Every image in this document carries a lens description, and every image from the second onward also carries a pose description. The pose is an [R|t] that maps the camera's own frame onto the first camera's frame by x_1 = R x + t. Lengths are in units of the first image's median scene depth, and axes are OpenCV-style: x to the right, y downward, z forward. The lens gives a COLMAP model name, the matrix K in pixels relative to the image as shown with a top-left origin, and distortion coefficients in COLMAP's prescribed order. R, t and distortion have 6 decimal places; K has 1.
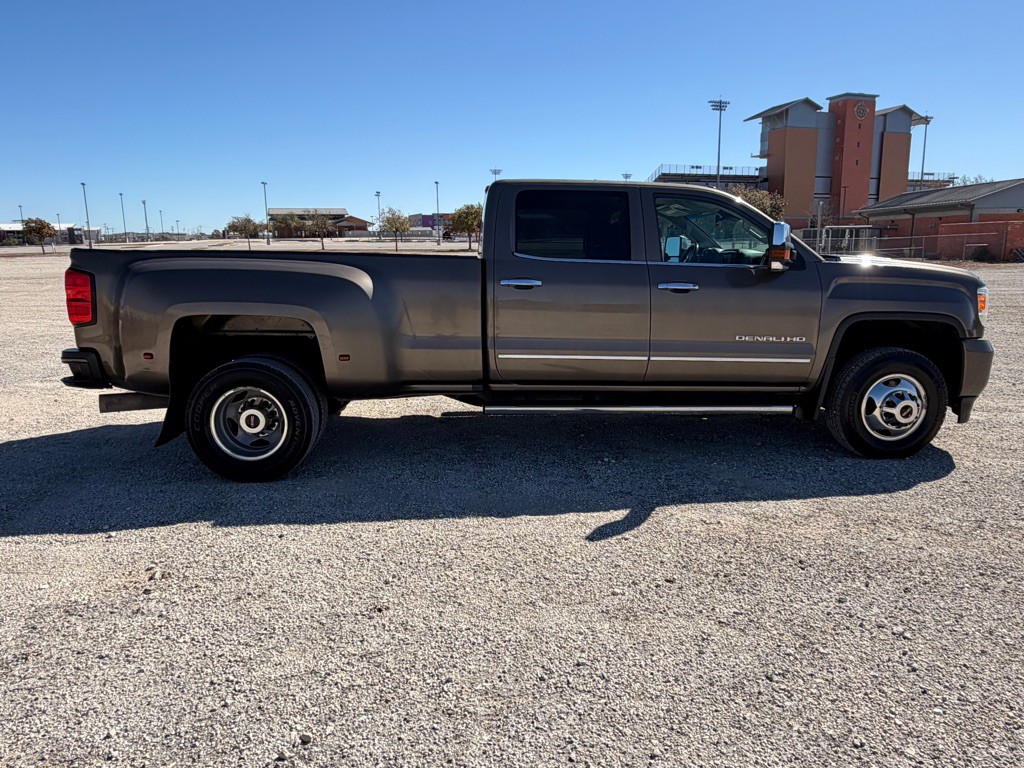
lens RADIAL K [[715.1, 0, 512.0], [0, 715.1, 384.0], [0, 0, 1]] dist [-0.000490, -0.000737]
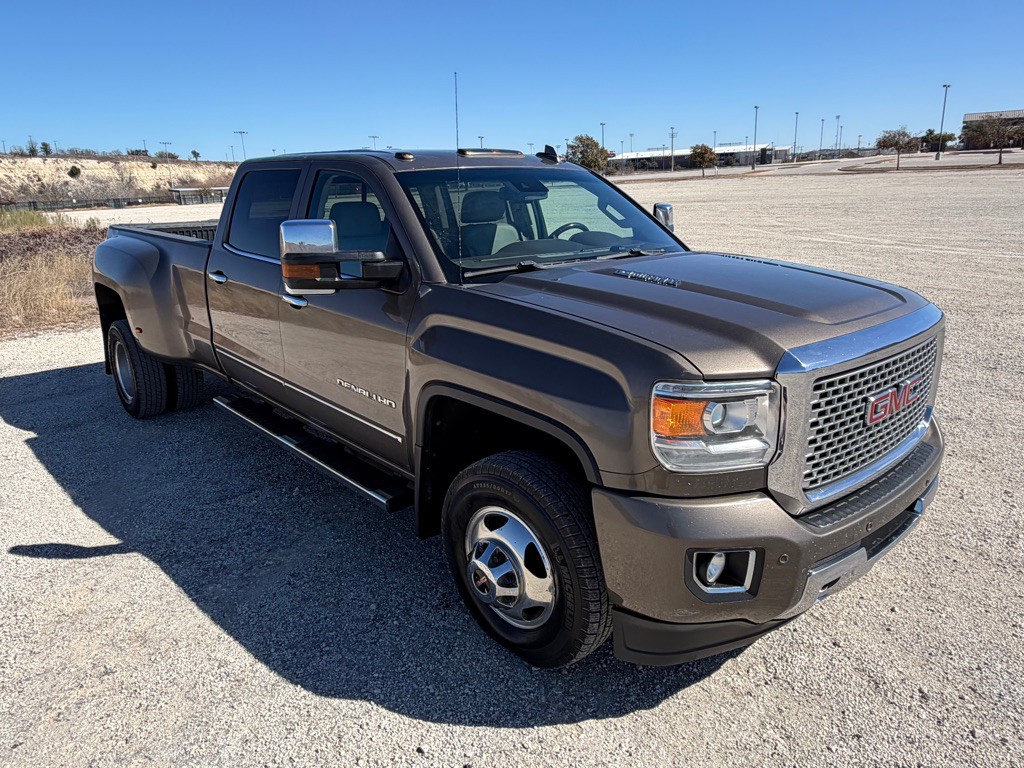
lens RADIAL K [[715.1, 0, 512.0], [0, 715.1, 384.0], [0, 0, 1]] dist [-0.000490, -0.000737]
pose [[0.612632, 0.203798, -0.763642, 0.957484], [-0.116011, 0.978906, 0.168178, -0.200505], [0.781808, -0.014440, 0.623352, 0.693510]]
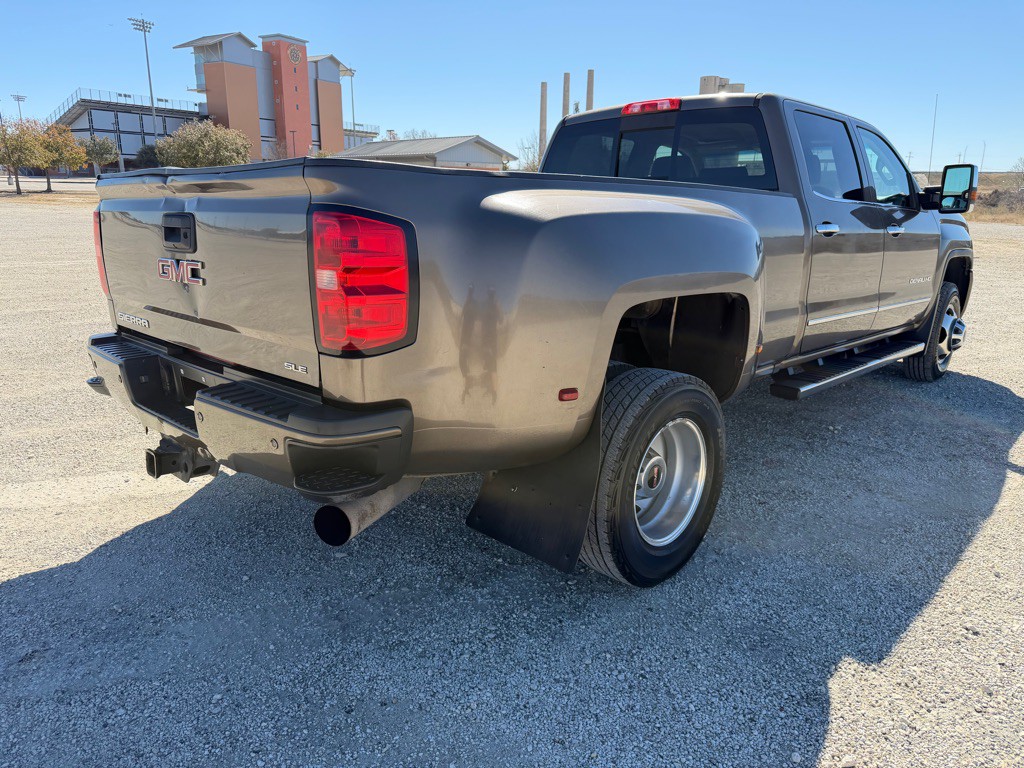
lens RADIAL K [[732.5, 0, 508.9], [0, 732.5, 390.2], [0, 0, 1]] dist [0.001568, 0.000218]
pose [[0.741458, -0.157714, 0.652201, -0.781103], [0.108501, 0.987374, 0.115415, -0.092571], [-0.662169, -0.014811, 0.749208, 0.602033]]
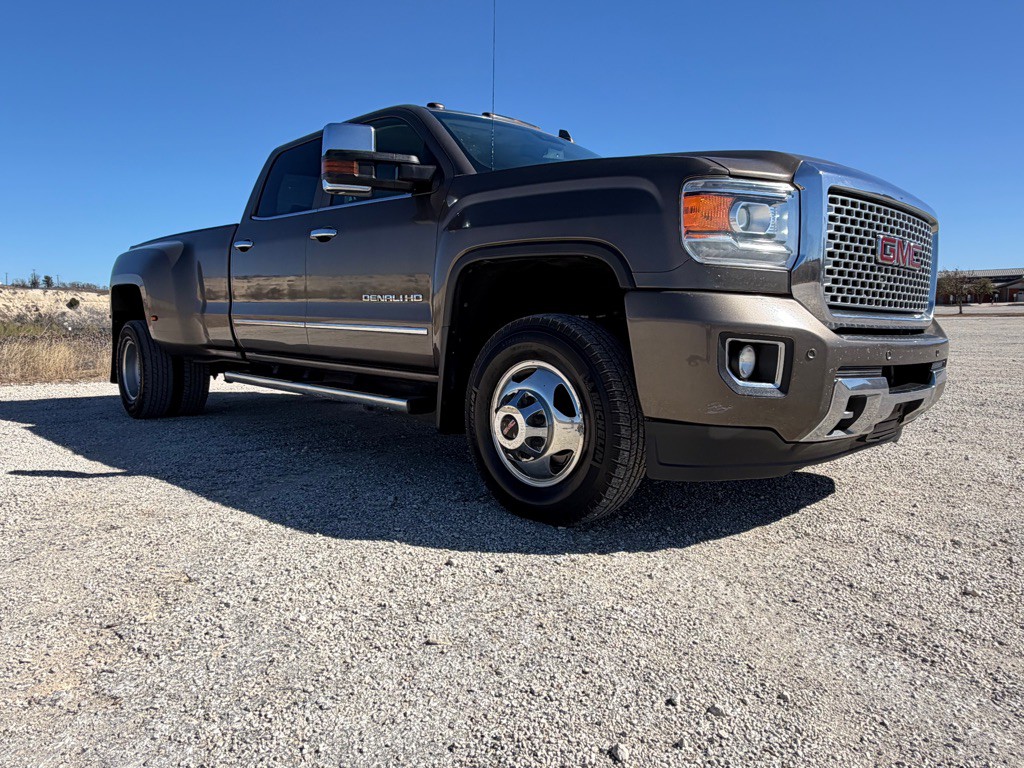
lens RADIAL K [[713.7, 0, 519.8], [0, 713.7, 383.9], [0, 0, 1]] dist [0.000913, -0.001103]
pose [[0.633959, 0.064837, -0.770644, 0.979345], [-0.136433, 0.990227, -0.028923, 0.021406], [0.761237, 0.123477, 0.636609, 0.668729]]
